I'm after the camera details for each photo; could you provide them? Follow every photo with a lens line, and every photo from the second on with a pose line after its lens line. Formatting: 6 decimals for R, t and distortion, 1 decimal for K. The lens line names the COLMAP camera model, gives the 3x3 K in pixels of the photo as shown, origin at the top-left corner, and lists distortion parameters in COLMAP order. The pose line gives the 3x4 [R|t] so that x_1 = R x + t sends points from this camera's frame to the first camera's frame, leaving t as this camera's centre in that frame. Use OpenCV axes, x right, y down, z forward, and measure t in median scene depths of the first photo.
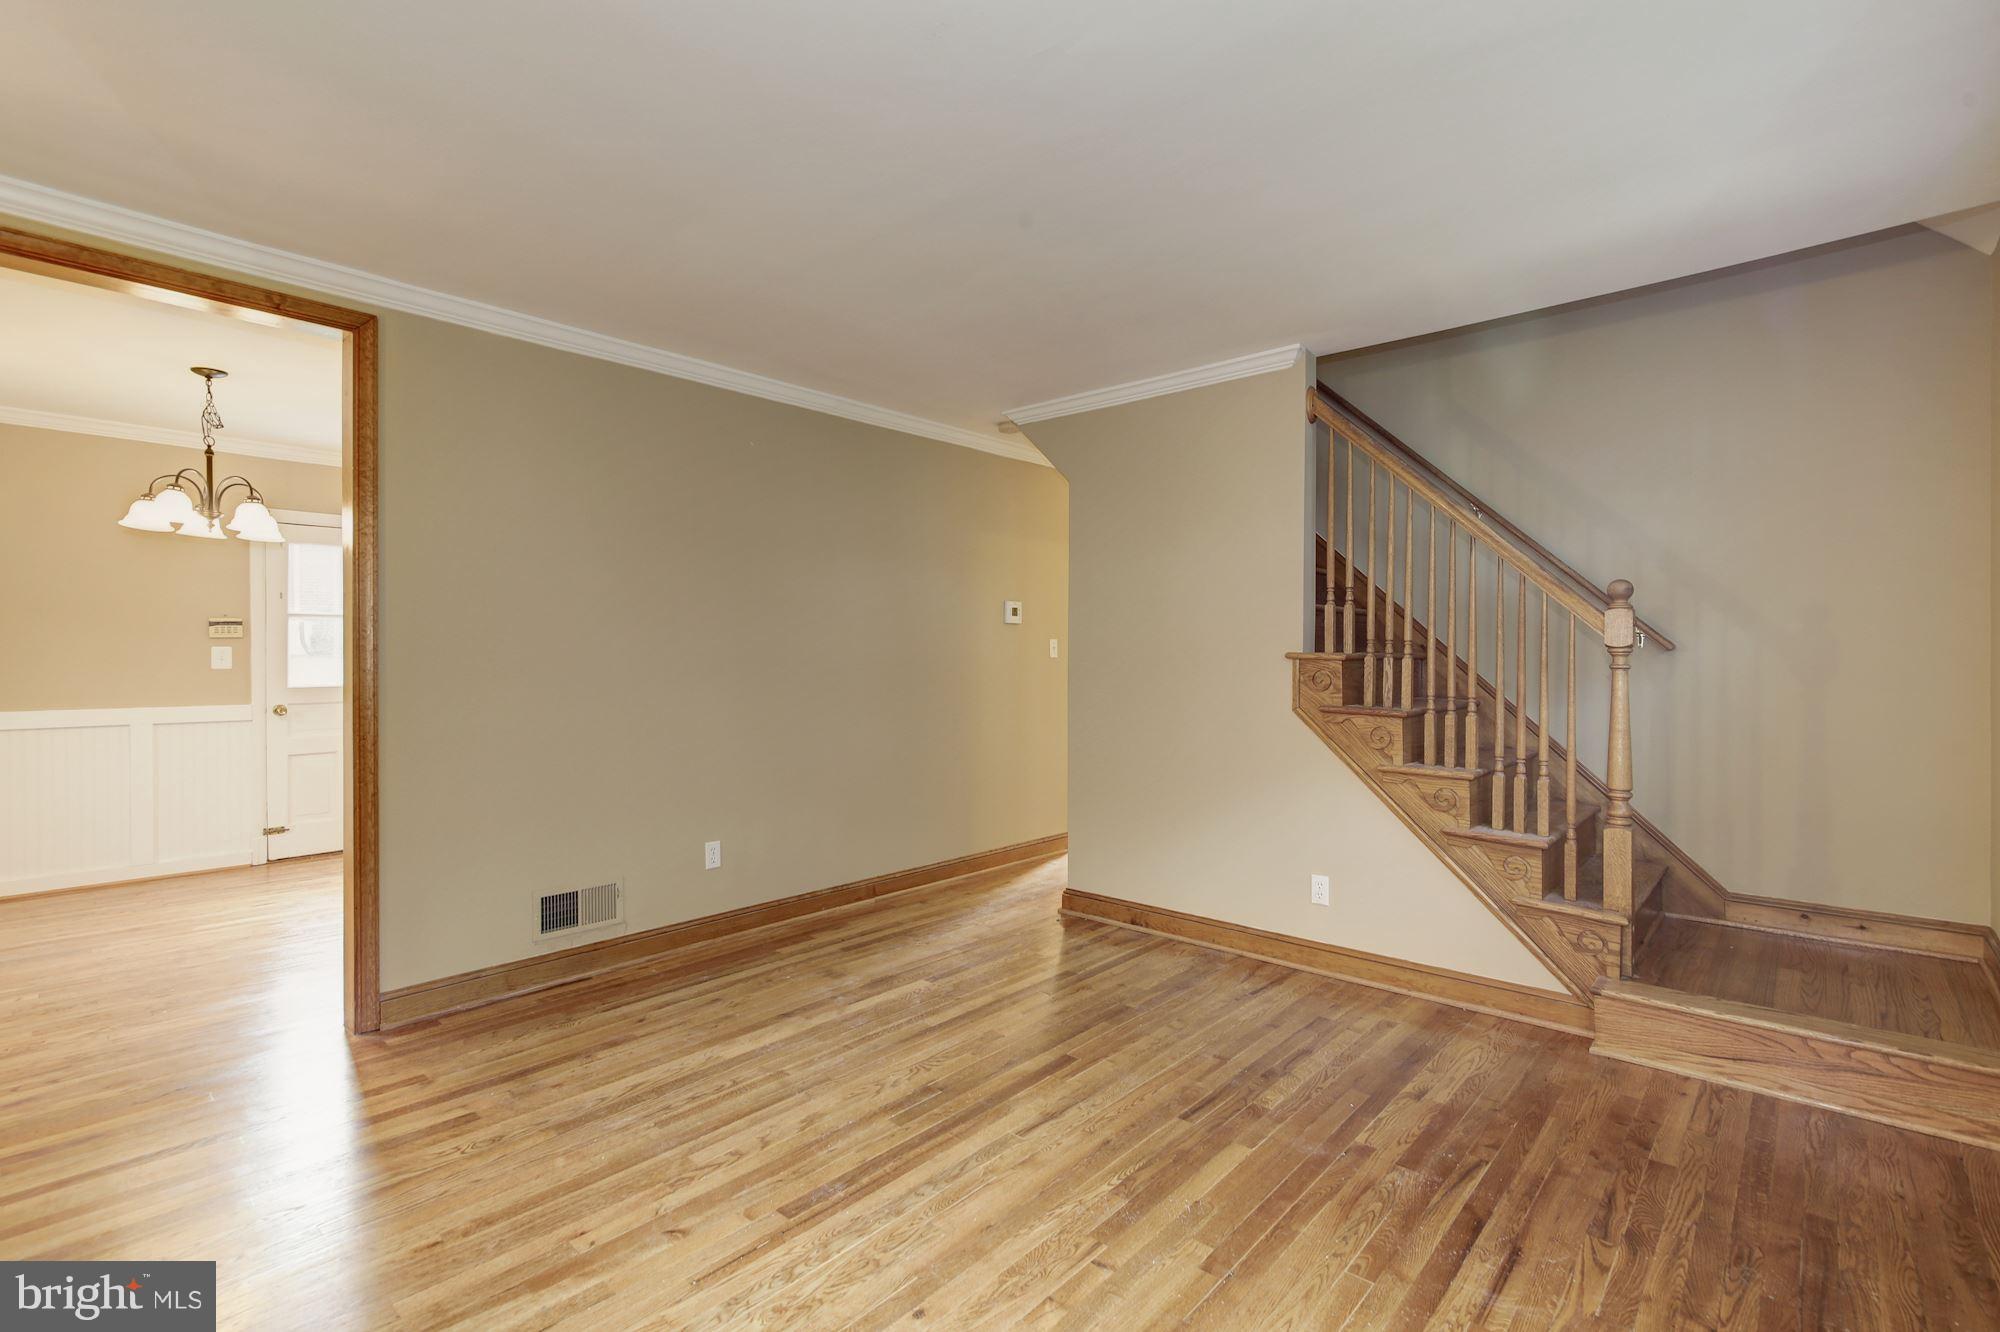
lens RADIAL K [[969.1, 0, 960.3], [0, 969.1, 655.9], [0, 0, 1]] dist [-0.000517, -0.000221]
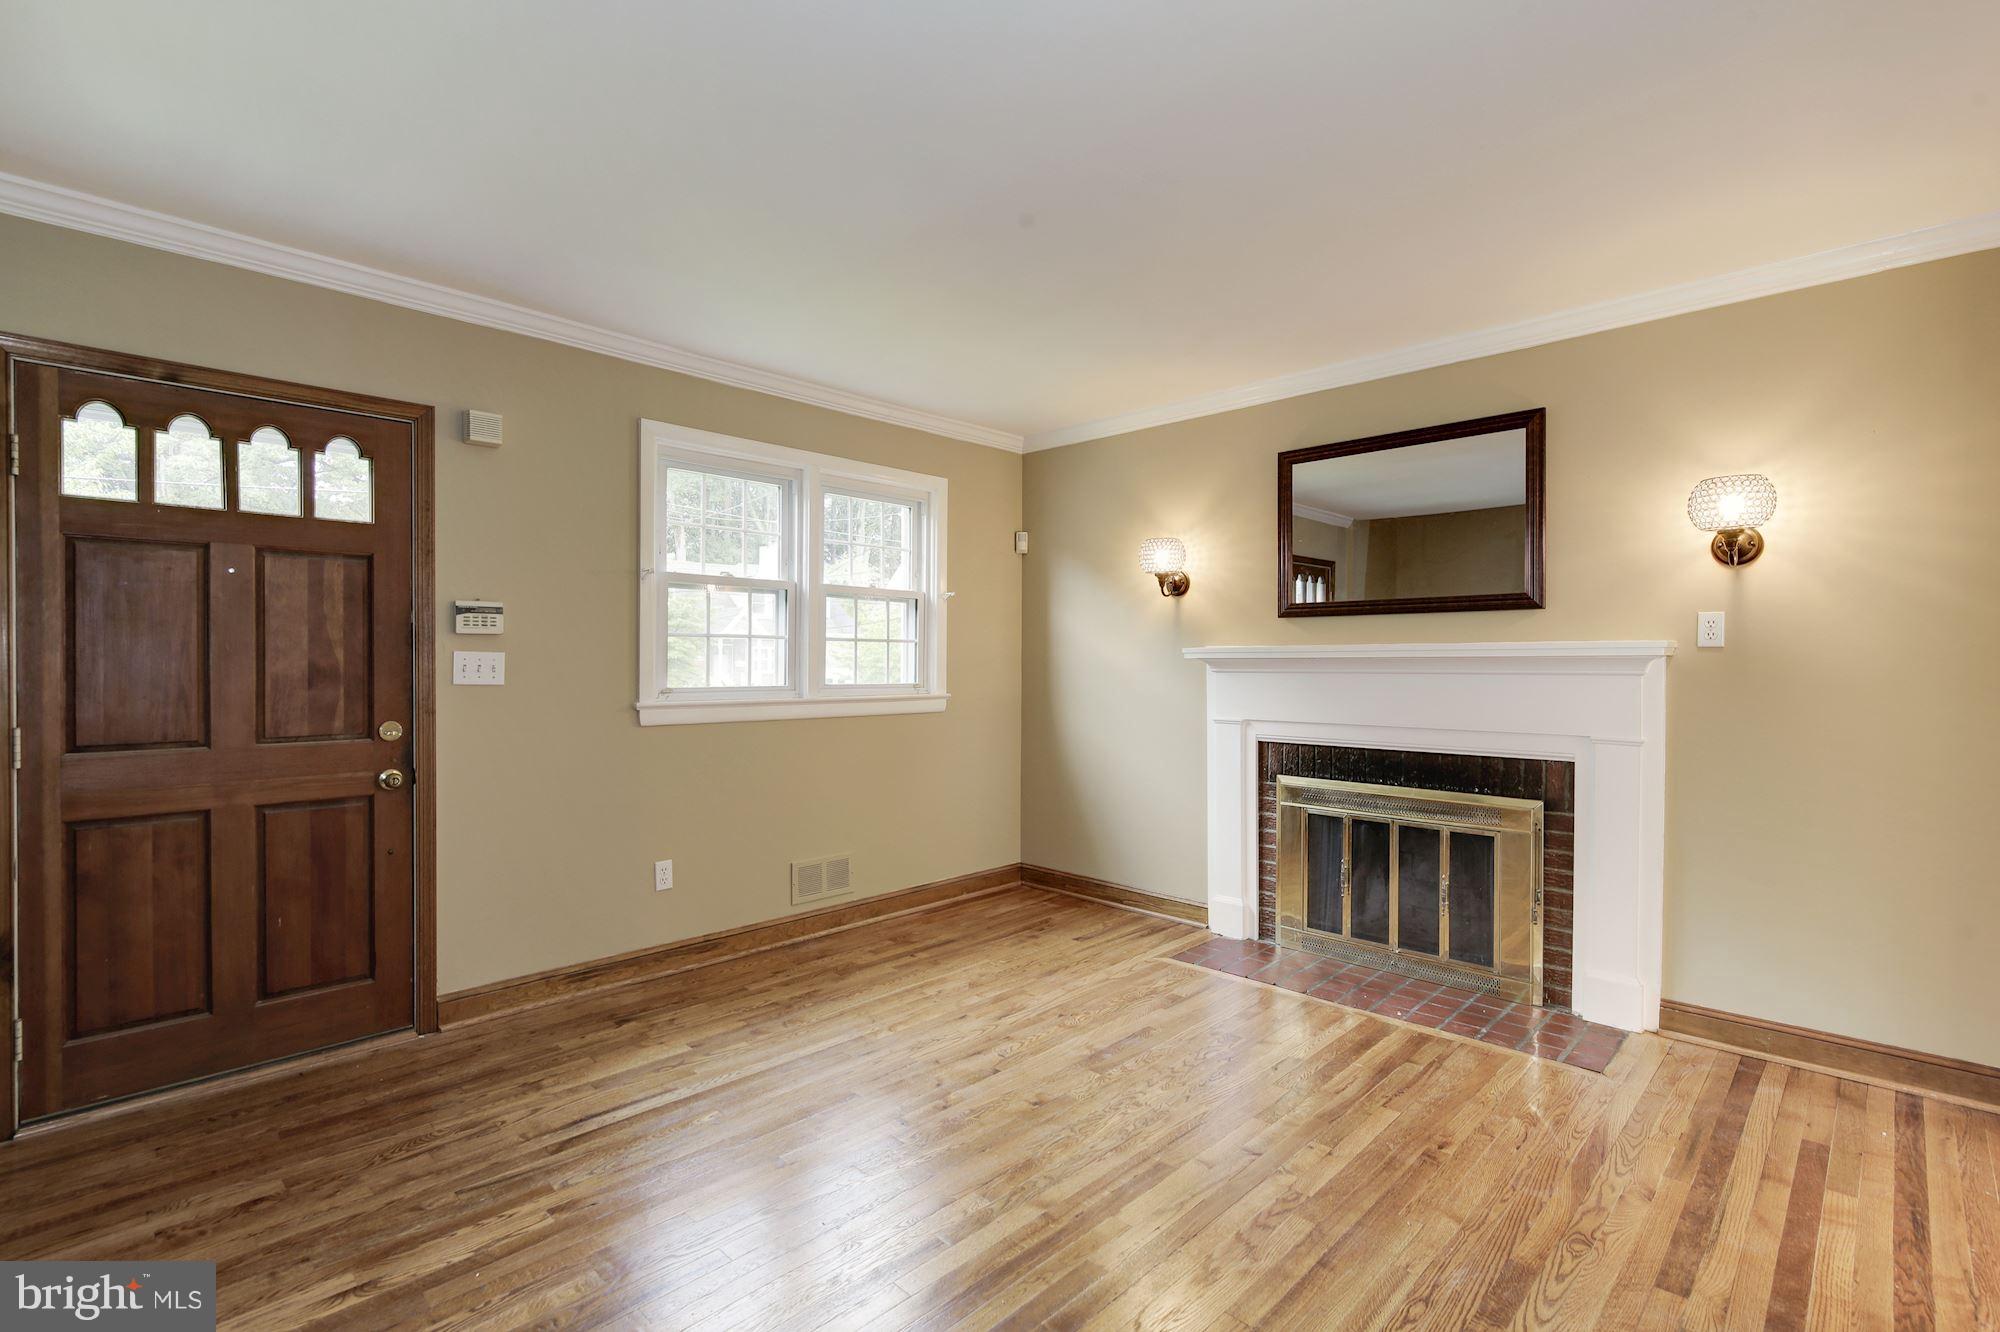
lens RADIAL K [[906.7, 0, 1007.6], [0, 906.7, 667.1], [0, 0, 1]] dist [-0.002509, 0.000199]
pose [[-0.999996, -0.001643, -0.002126, 0.001434], [-0.001675, 0.999888, 0.014846, -0.007082], [0.002101, 0.014850, -0.999888, 1.327014]]
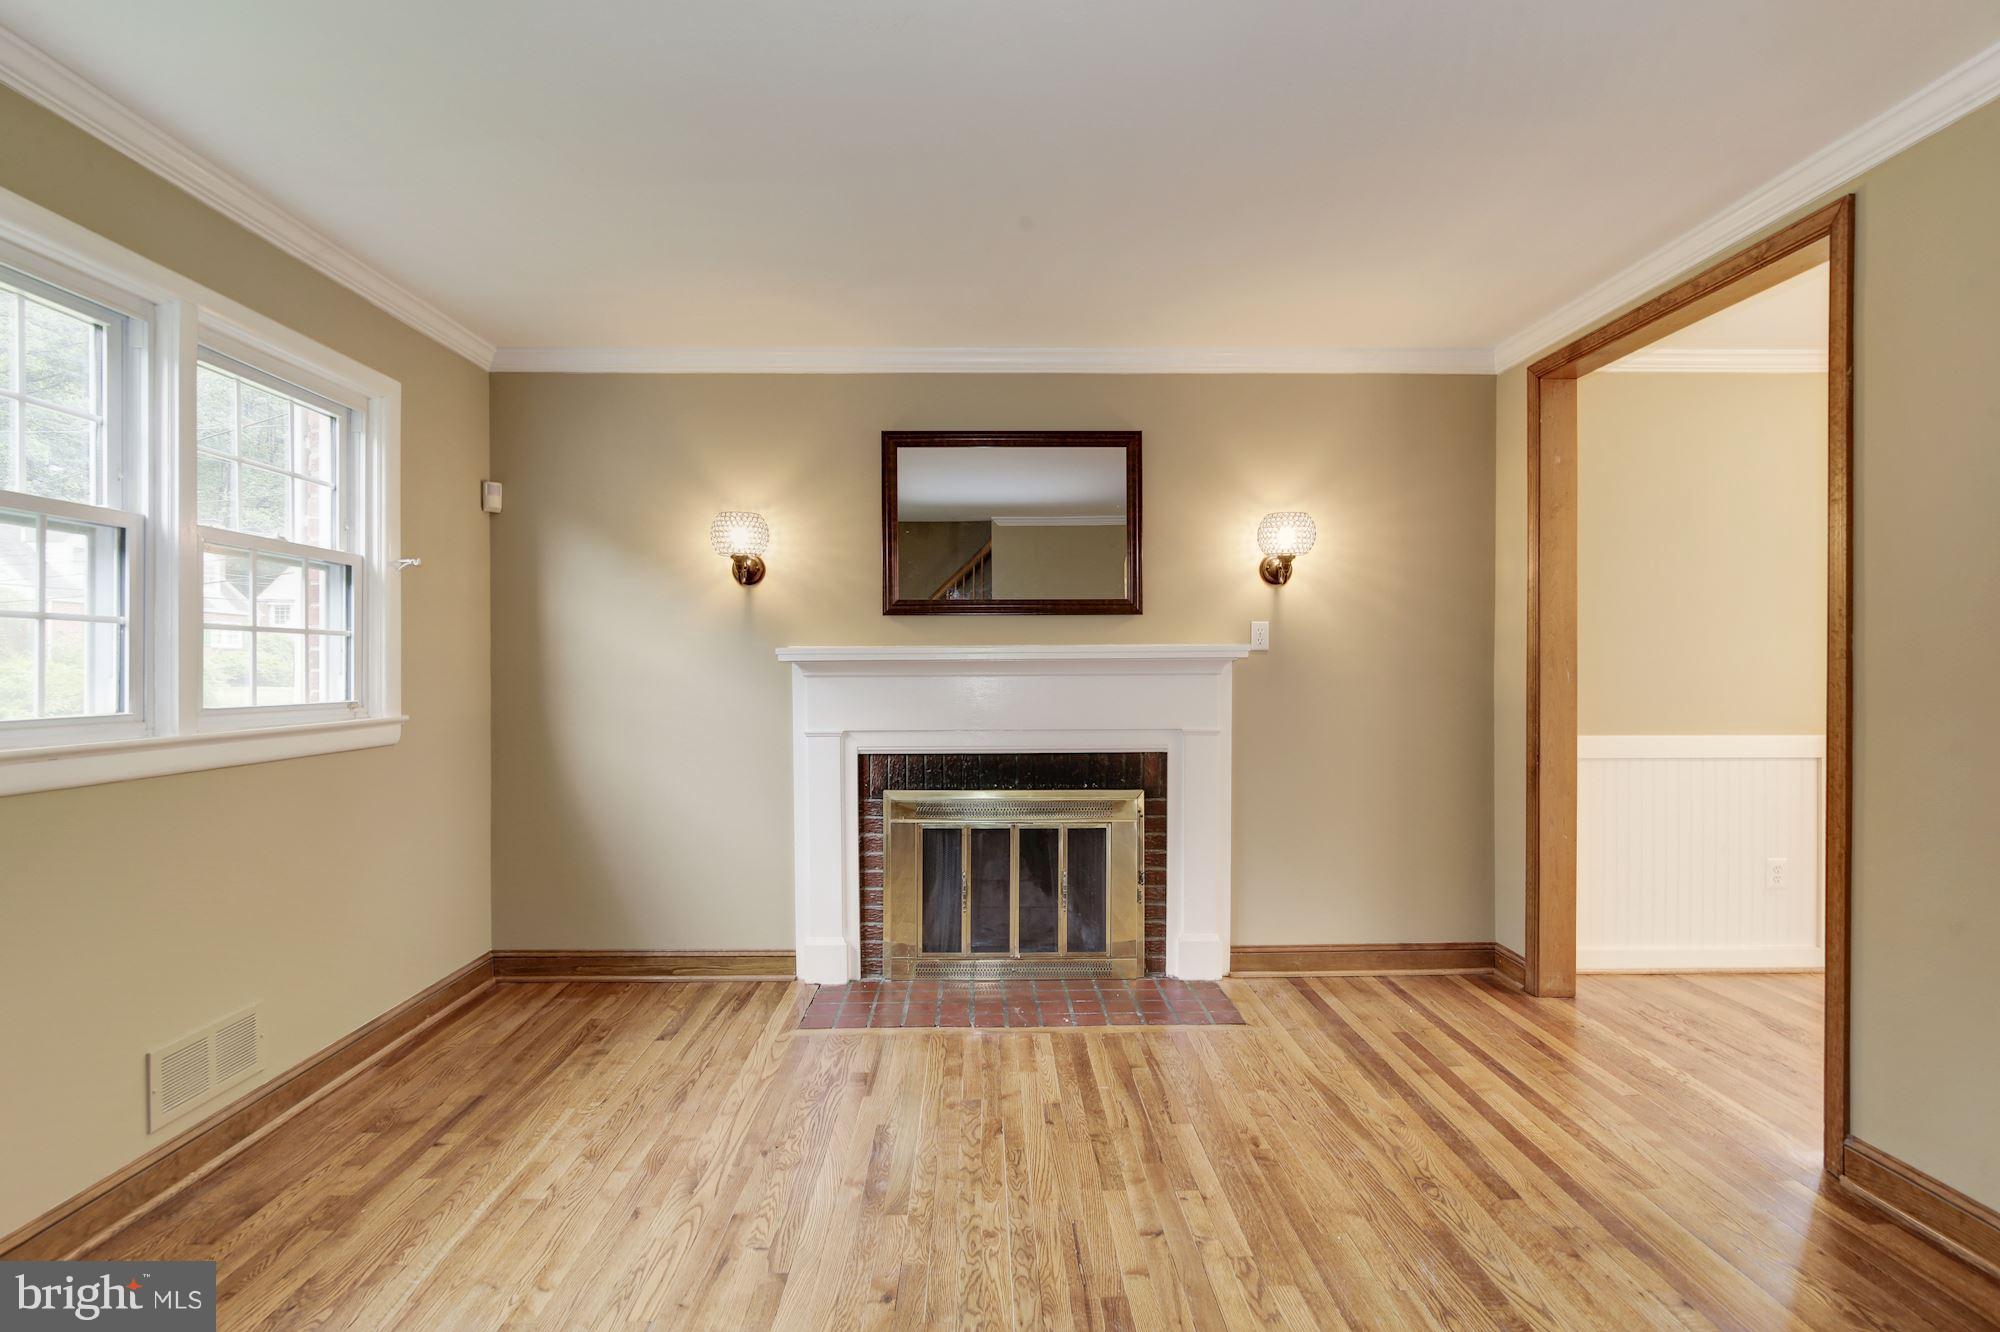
lens RADIAL K [[902.5, 0, 994.6], [0, 902.5, 672.9], [0, 0, 1]] dist [-0.002646, -0.000070]
pose [[-0.710522, 0.008444, -0.703624, 0.304106], [-0.003096, 0.999881, 0.015126, -0.003304], [0.703668, 0.012926, -0.710411, 0.979105]]
